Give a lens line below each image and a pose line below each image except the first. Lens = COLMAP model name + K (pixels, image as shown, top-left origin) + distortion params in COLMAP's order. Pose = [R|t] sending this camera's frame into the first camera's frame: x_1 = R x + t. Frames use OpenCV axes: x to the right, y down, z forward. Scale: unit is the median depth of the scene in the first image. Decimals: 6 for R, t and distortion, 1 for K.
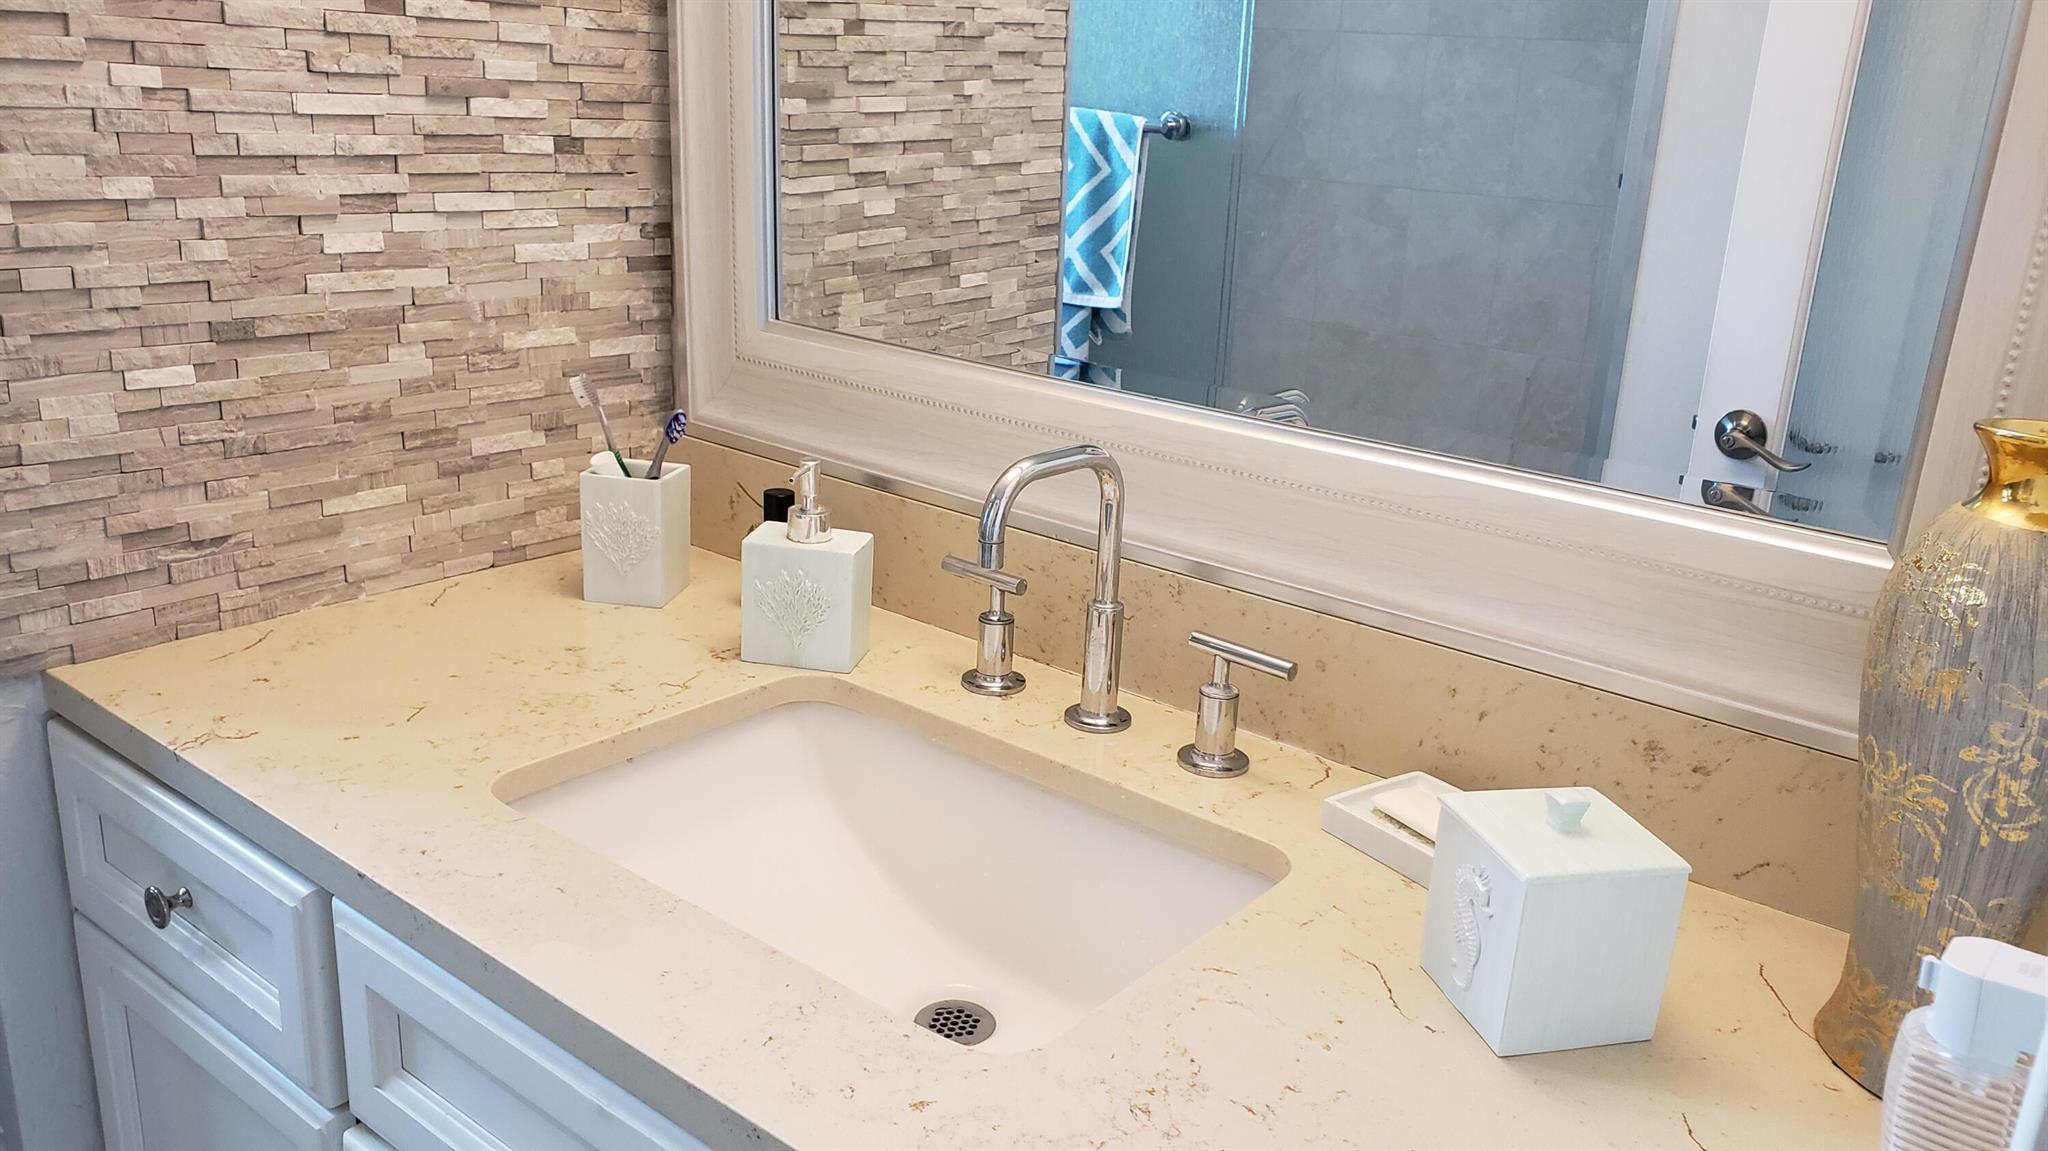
lens RADIAL K [[1592.4, 0, 1068.9], [0, 1592.4, 586.0], [0, 0, 1]] dist [0.020608, -0.013674]
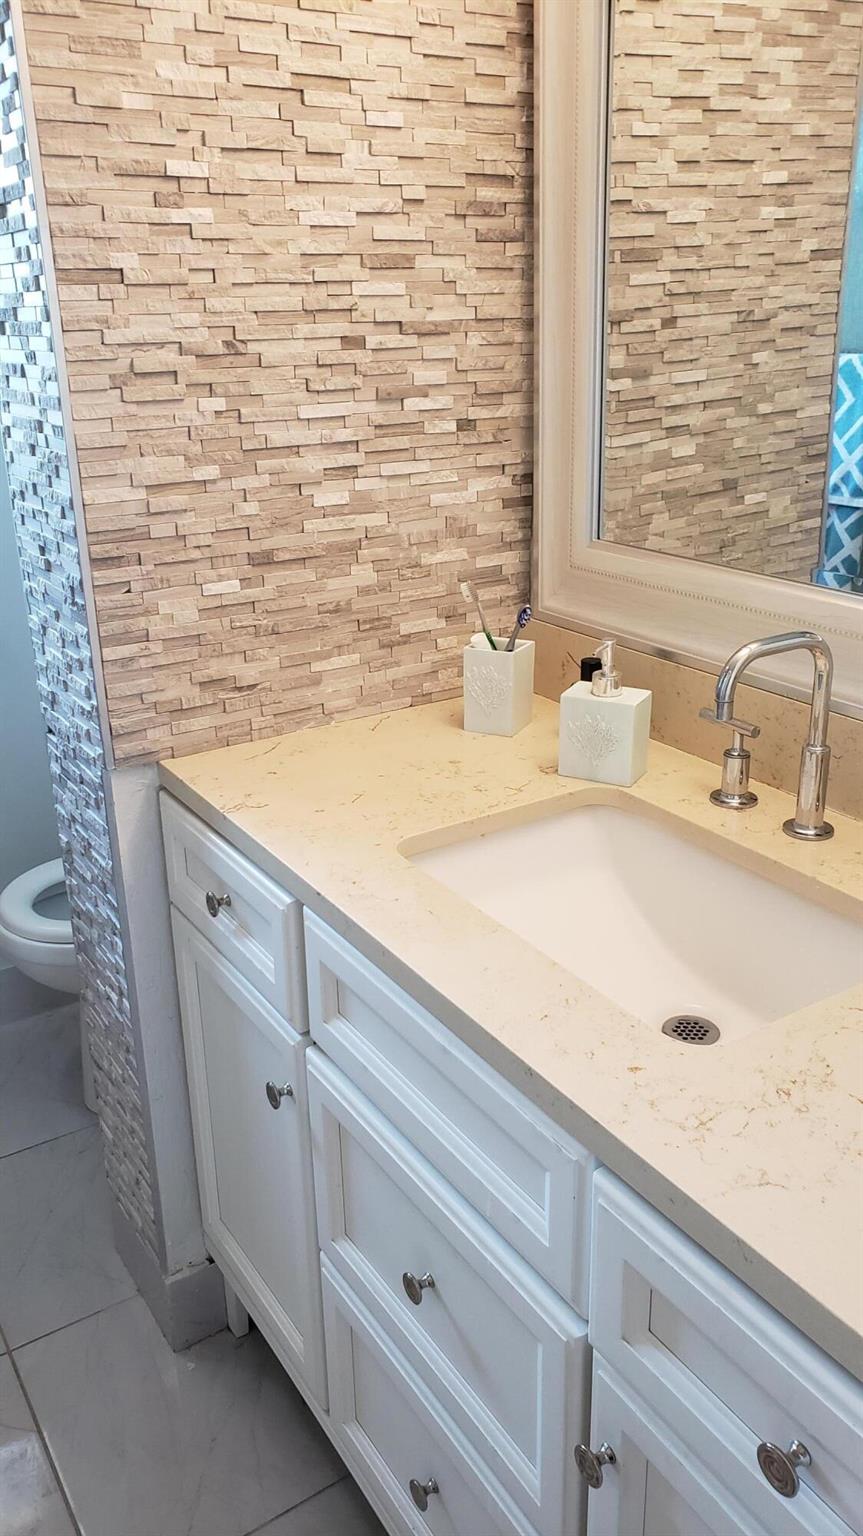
lens RADIAL K [[1194.3, 0, 434.5], [0, 1194.3, 777.1], [0, 0, 1]] dist [0.020608, -0.013674]
pose [[0.939172, 0.046871, -0.340233, 0.065286], [-0.030069, 0.998061, 0.054491, -0.008465], [0.342128, -0.040946, 0.938761, -0.087507]]
